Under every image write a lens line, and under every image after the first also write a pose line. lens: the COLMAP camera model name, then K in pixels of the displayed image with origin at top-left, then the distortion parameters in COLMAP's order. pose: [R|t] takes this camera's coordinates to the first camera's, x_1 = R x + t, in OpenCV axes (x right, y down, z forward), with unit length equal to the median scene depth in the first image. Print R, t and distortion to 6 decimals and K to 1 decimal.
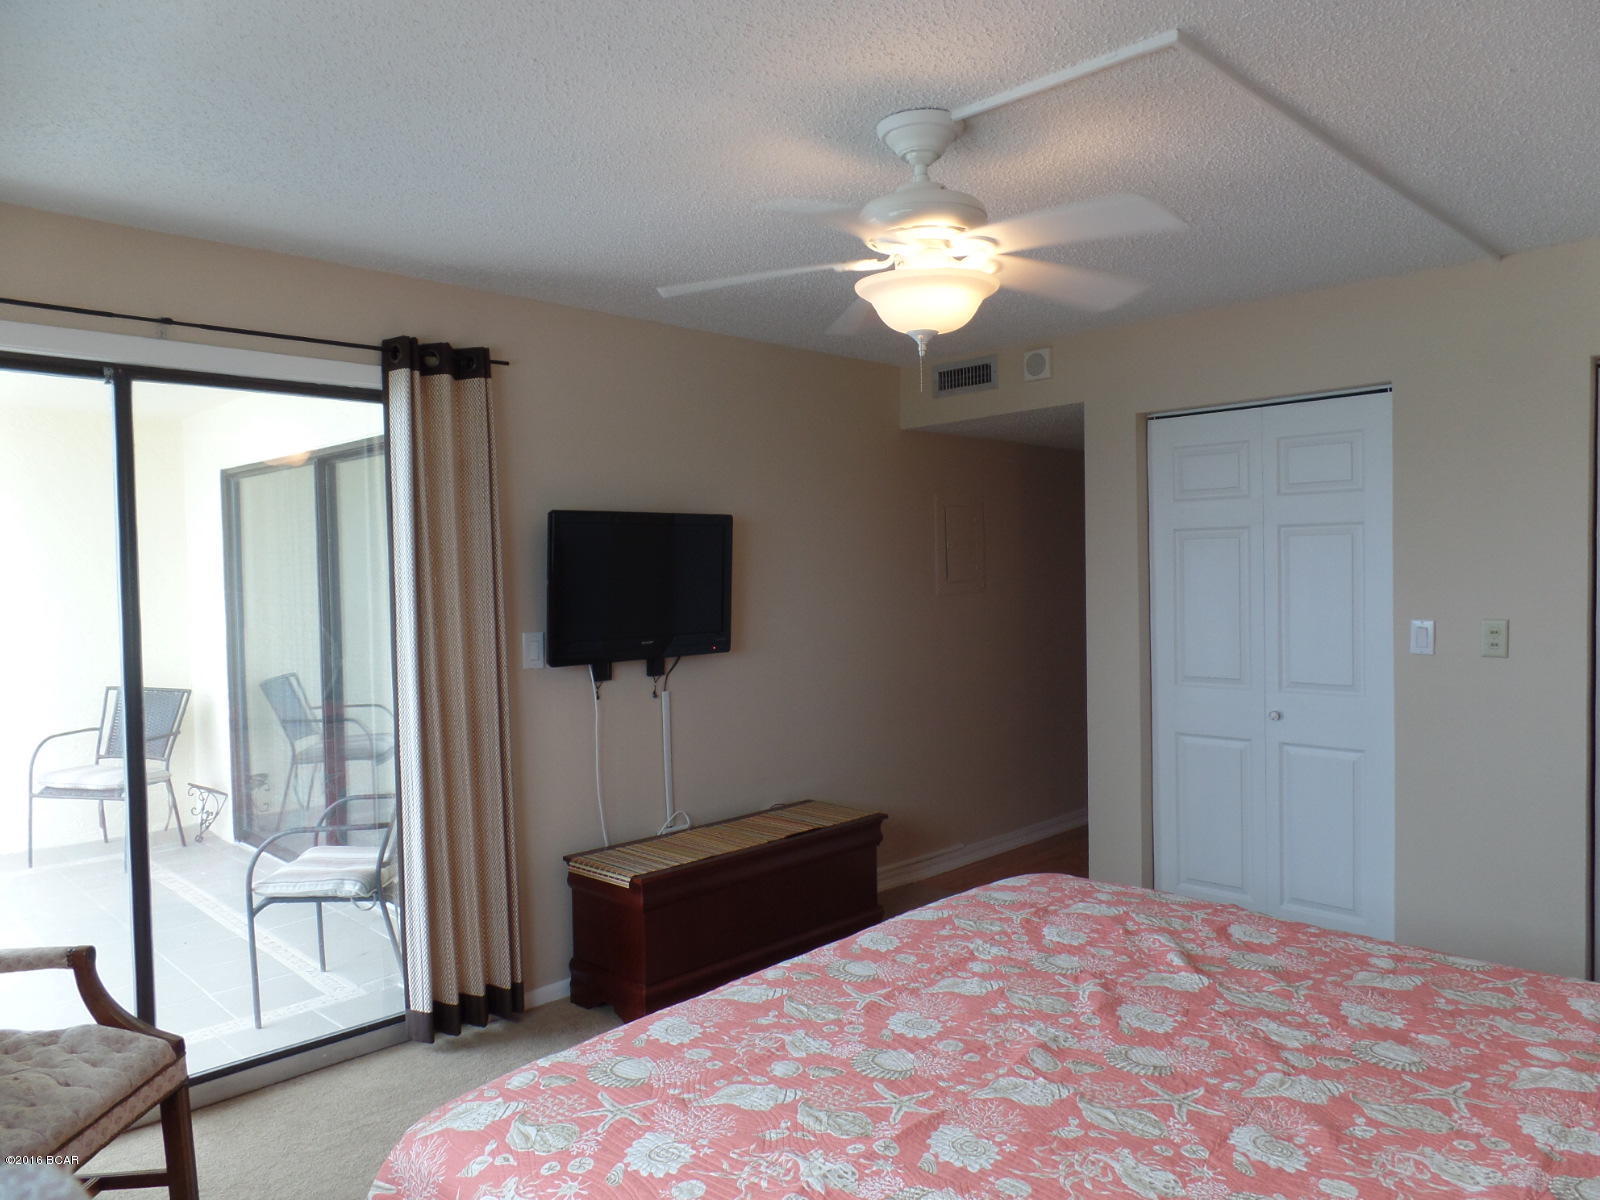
lens RADIAL K [[1092.3, 0, 800.8], [0, 1092.3, 601.9], [0, 0, 1]] dist [-0.002656, -0.005843]
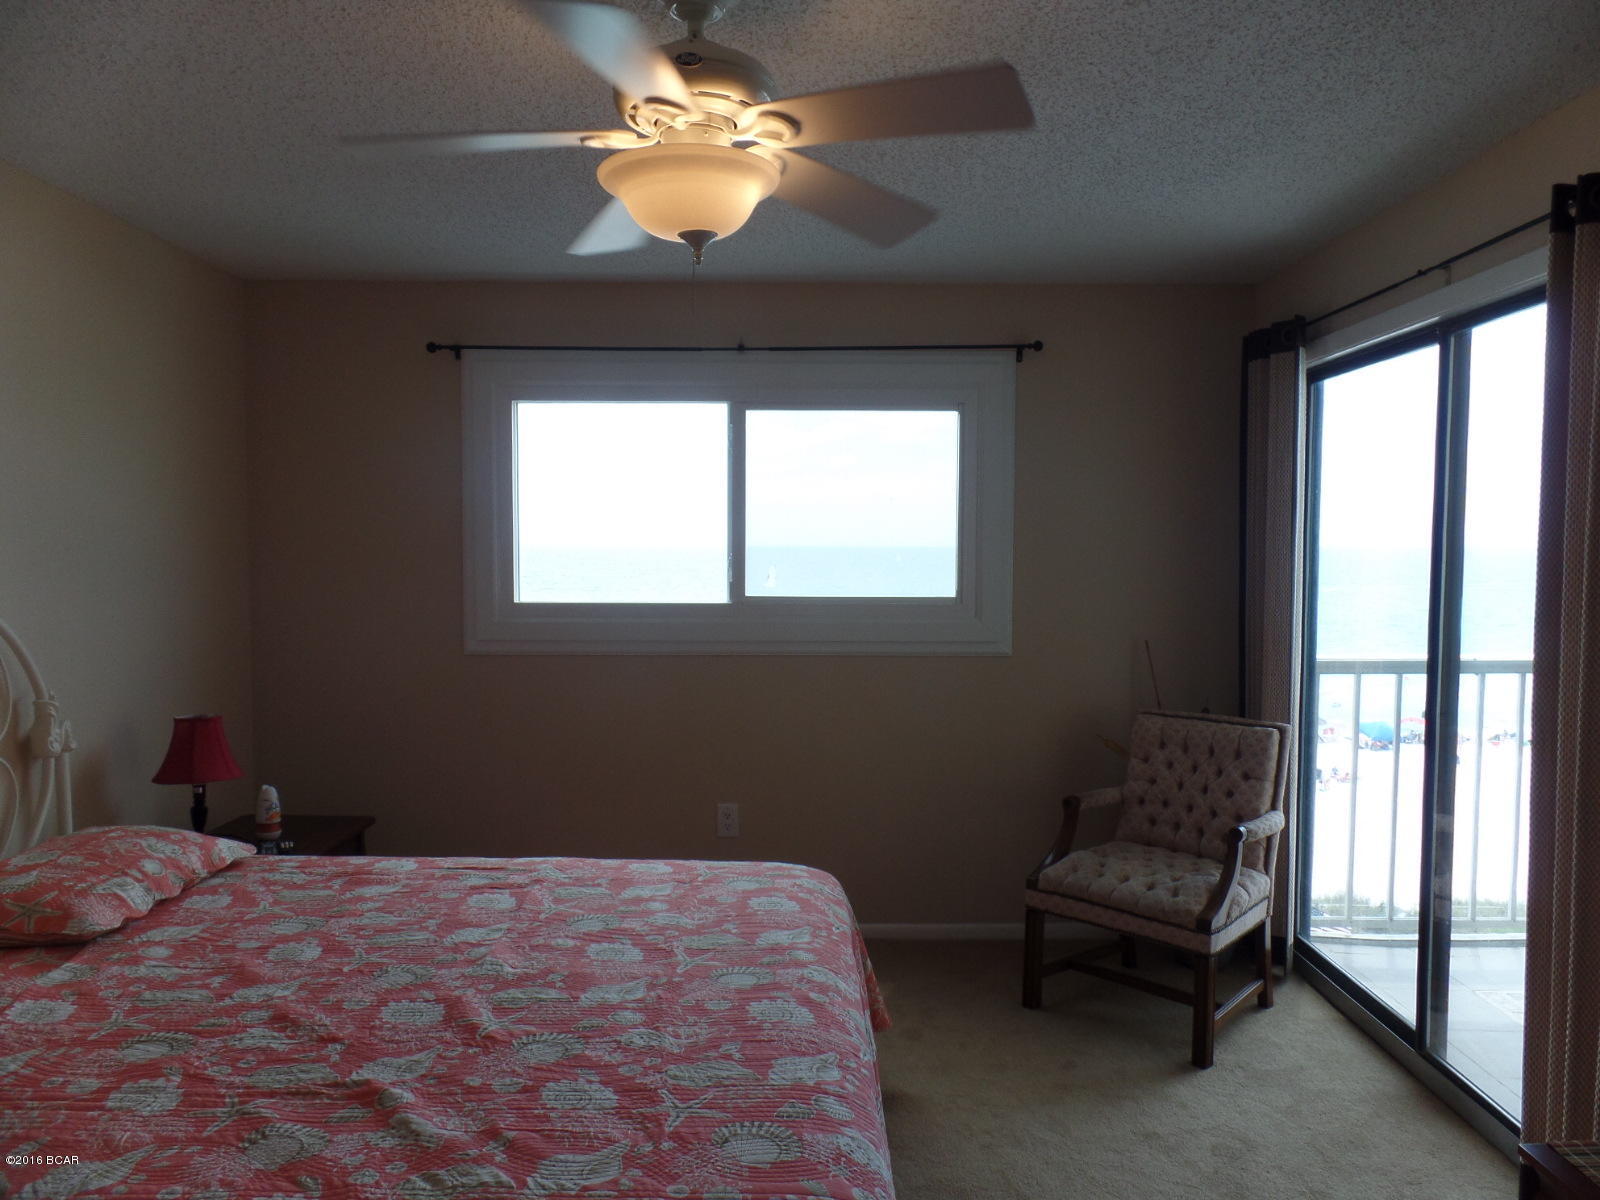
lens RADIAL K [[1092.3, 0, 799.6], [0, 1092.3, 602.6], [0, 0, 1]] dist [-0.002656, -0.005843]
pose [[-0.703576, 0.053776, -0.708582, 0.745566], [-0.010537, 0.996233, 0.086070, -0.061168], [0.710542, 0.068023, -0.700359, 1.913961]]
